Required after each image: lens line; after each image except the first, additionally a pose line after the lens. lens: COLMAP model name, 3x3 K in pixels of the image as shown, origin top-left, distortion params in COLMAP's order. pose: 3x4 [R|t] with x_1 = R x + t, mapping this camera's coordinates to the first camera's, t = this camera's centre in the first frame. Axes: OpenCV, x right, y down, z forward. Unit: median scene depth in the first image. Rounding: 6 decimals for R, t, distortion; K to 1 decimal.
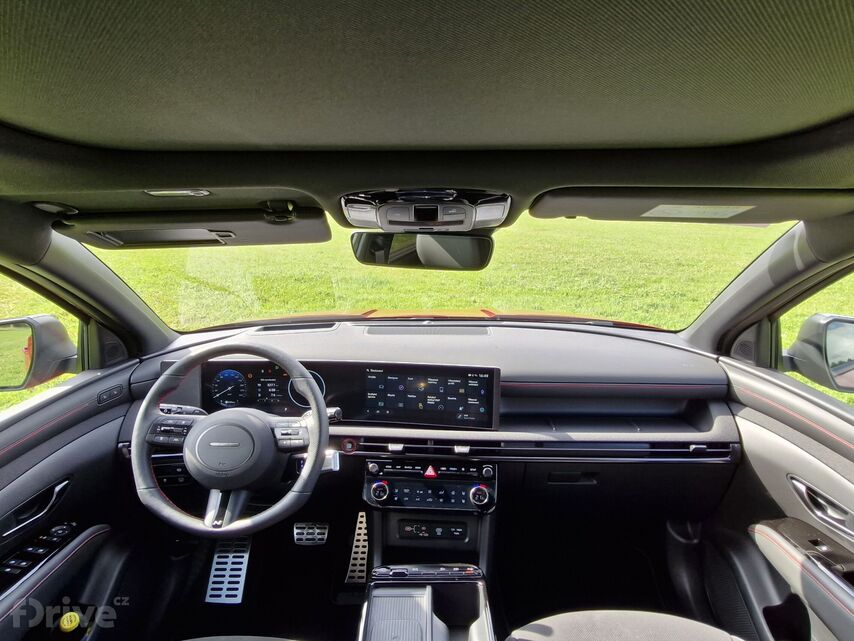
lens RADIAL K [[543.2, 0, 424.6], [0, 543.2, 317.3], [0, 0, 1]] dist [0.014940, 0.008718]
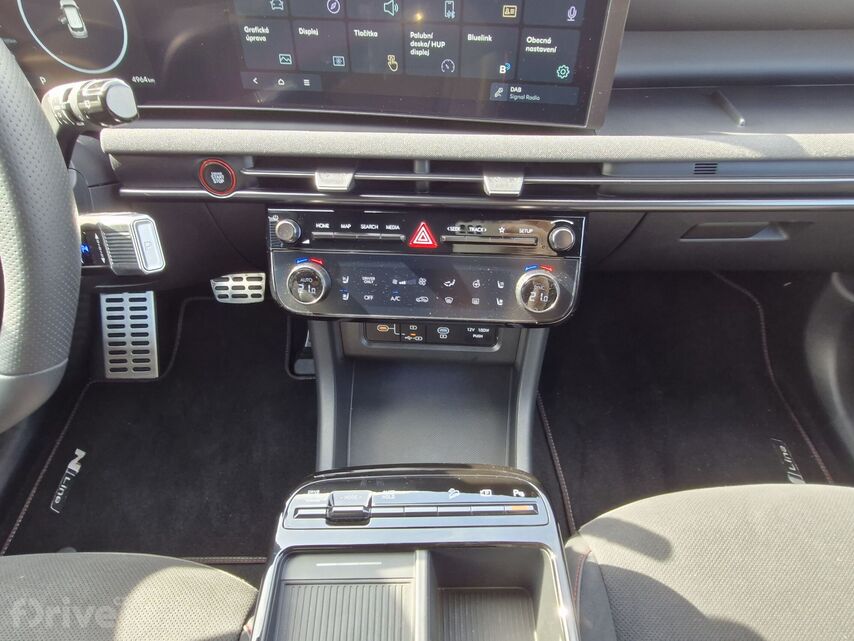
lens RADIAL K [[543.2, 0, 431.4], [0, 543.2, 334.3], [0, 0, 1]] dist [0.014940, 0.008718]
pose [[0.999702, -0.023577, 0.006366, 0.012517], [0.015366, 0.809876, 0.586399, 0.098672], [-0.018981, -0.586127, 0.809997, 0.612571]]
